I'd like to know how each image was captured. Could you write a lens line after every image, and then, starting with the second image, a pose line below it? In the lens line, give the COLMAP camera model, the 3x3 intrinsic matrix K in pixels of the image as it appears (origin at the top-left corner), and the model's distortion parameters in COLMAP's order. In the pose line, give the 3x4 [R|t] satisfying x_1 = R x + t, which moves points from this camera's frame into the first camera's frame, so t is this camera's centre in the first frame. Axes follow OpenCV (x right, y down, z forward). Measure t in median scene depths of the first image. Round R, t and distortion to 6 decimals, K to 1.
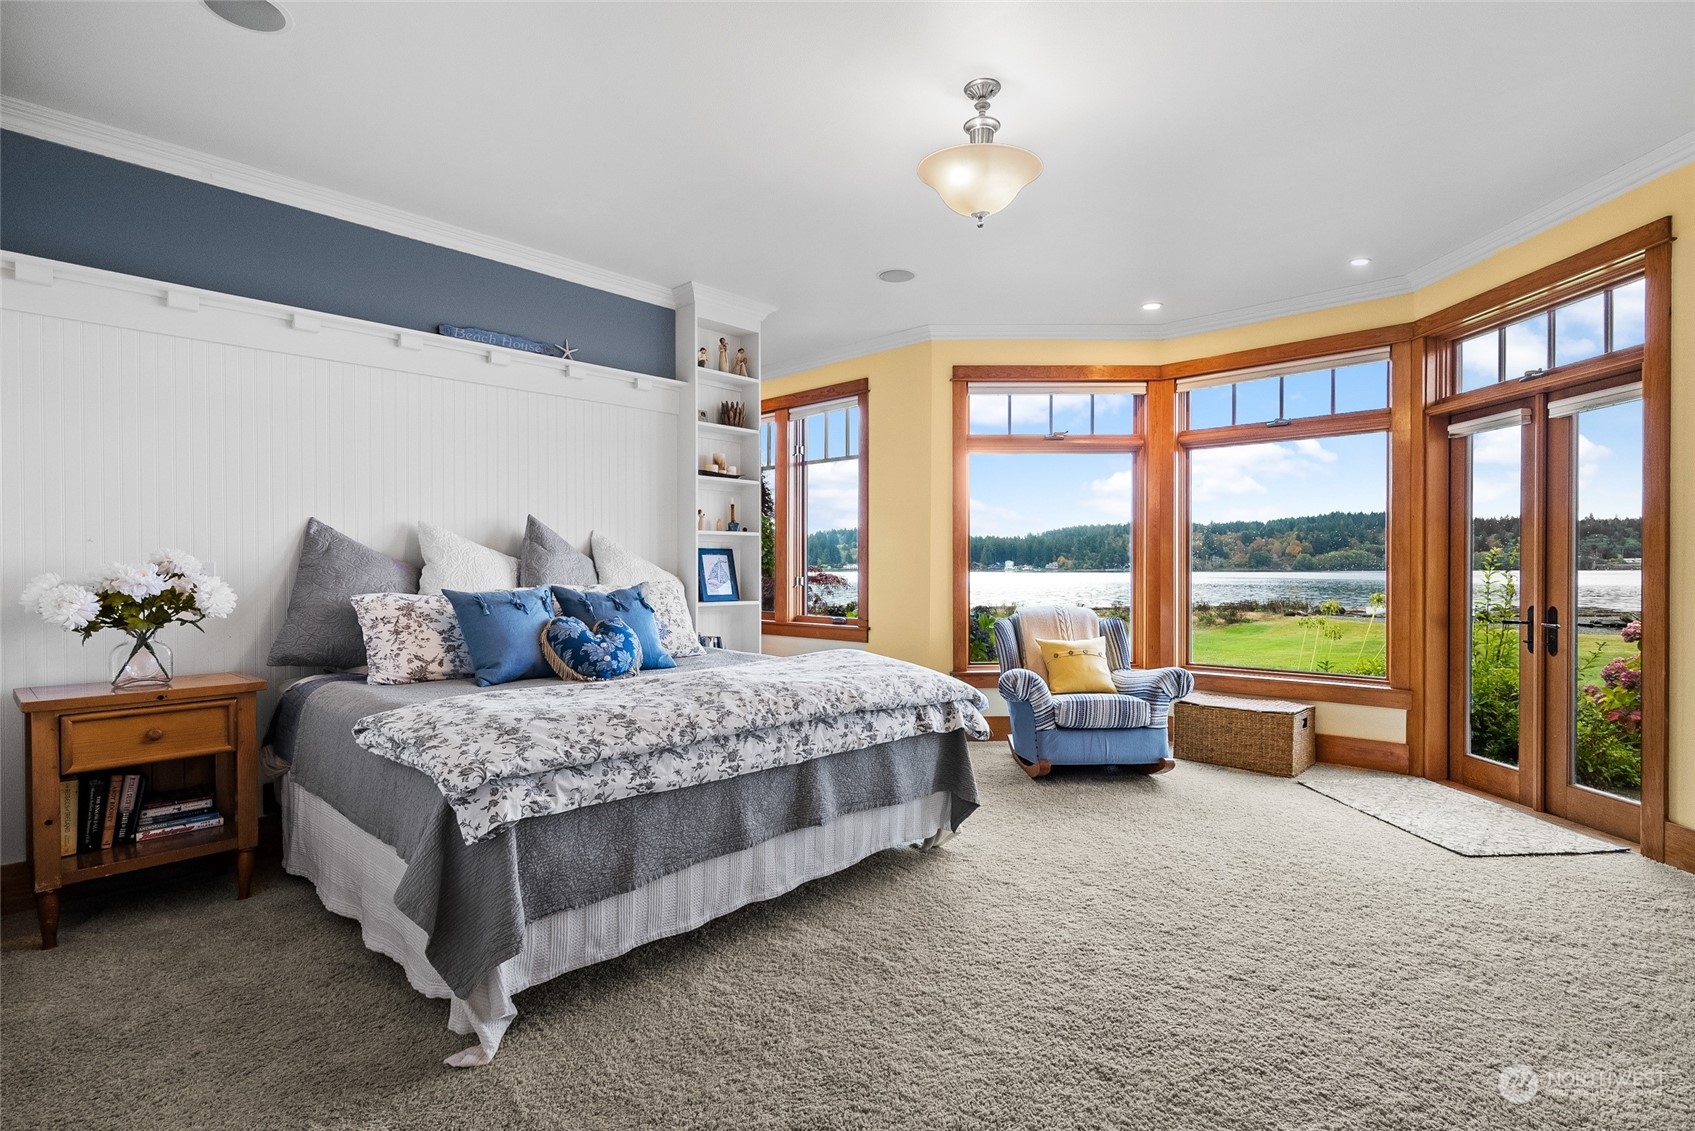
lens RADIAL K [[817.8, 0, 847.5], [0, 817.8, 565.5], [0, 0, 1]] dist [0.002666, 0.000291]
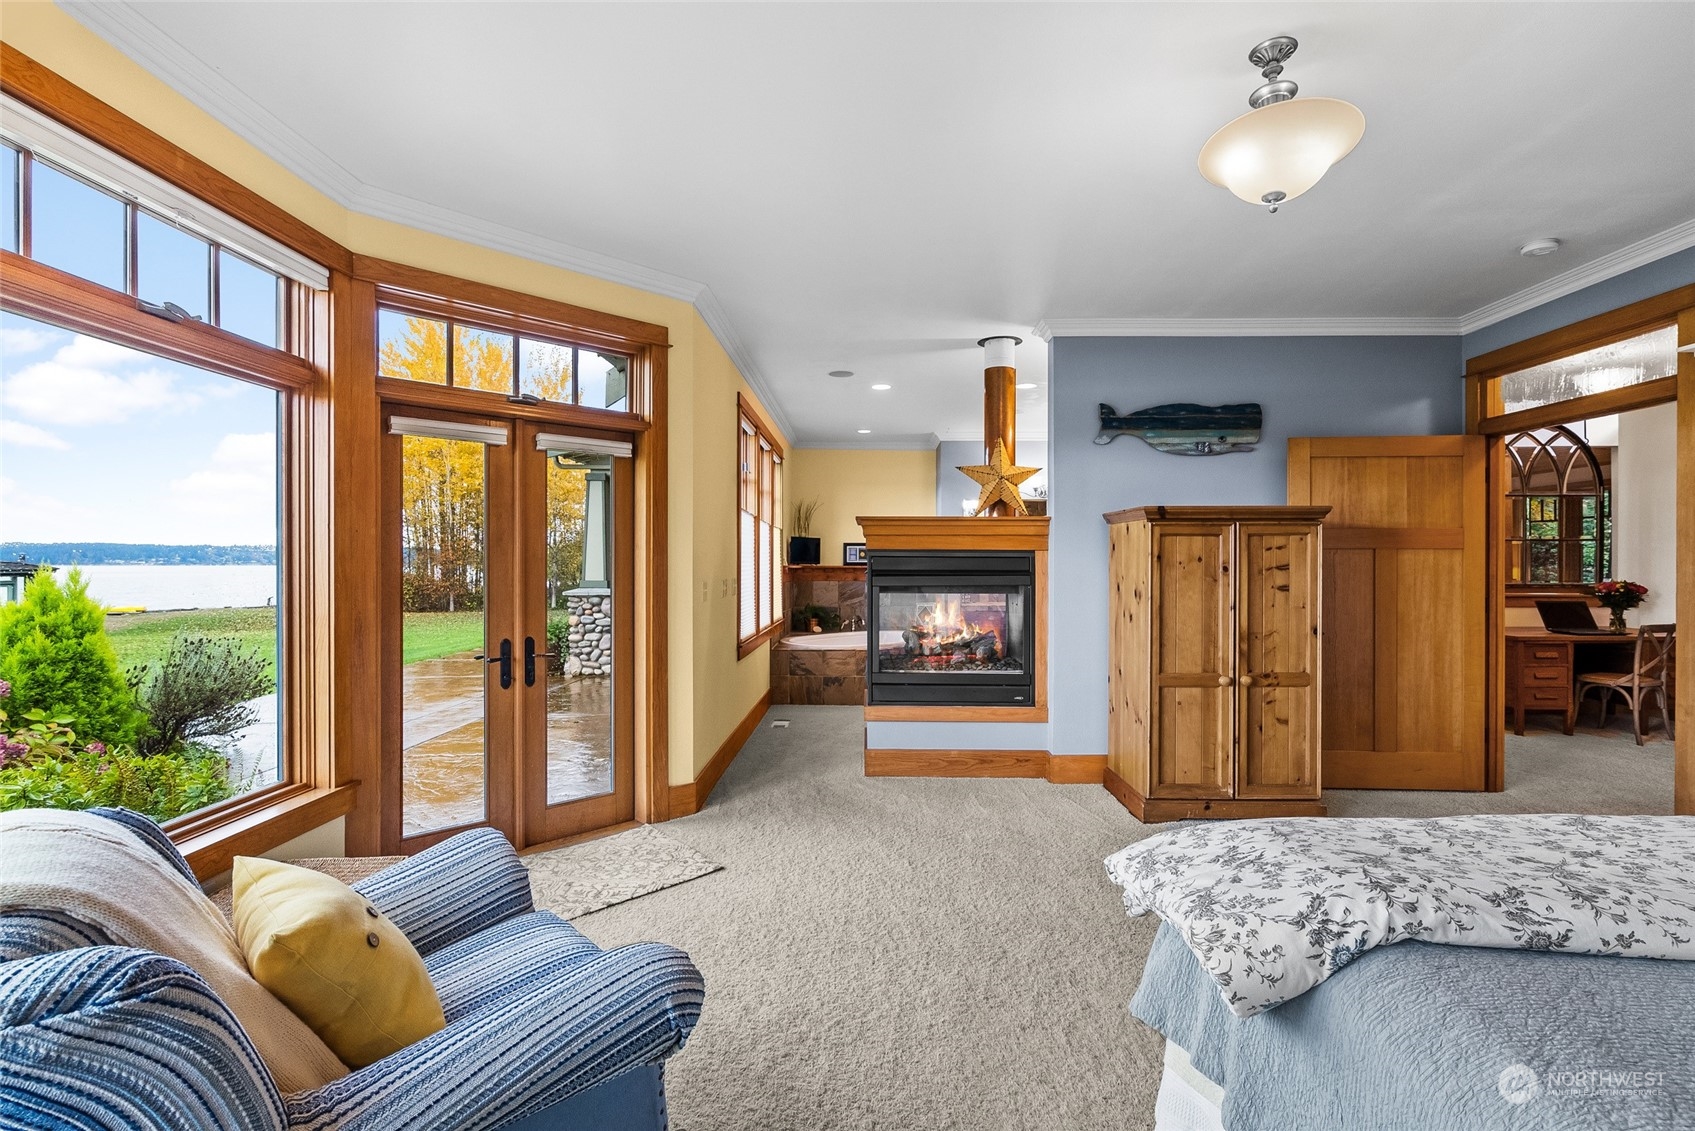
lens RADIAL K [[769.9, 0, 847.8], [0, 769.9, 576.1], [0, 0, 1]] dist [-0.007810, 0.000429]
pose [[-0.668638, 0.001187, 0.743587, -0.087608], [0.000558, 0.999999, -0.001095, -0.022377], [-0.743588, -0.000317, -0.668639, 1.272128]]
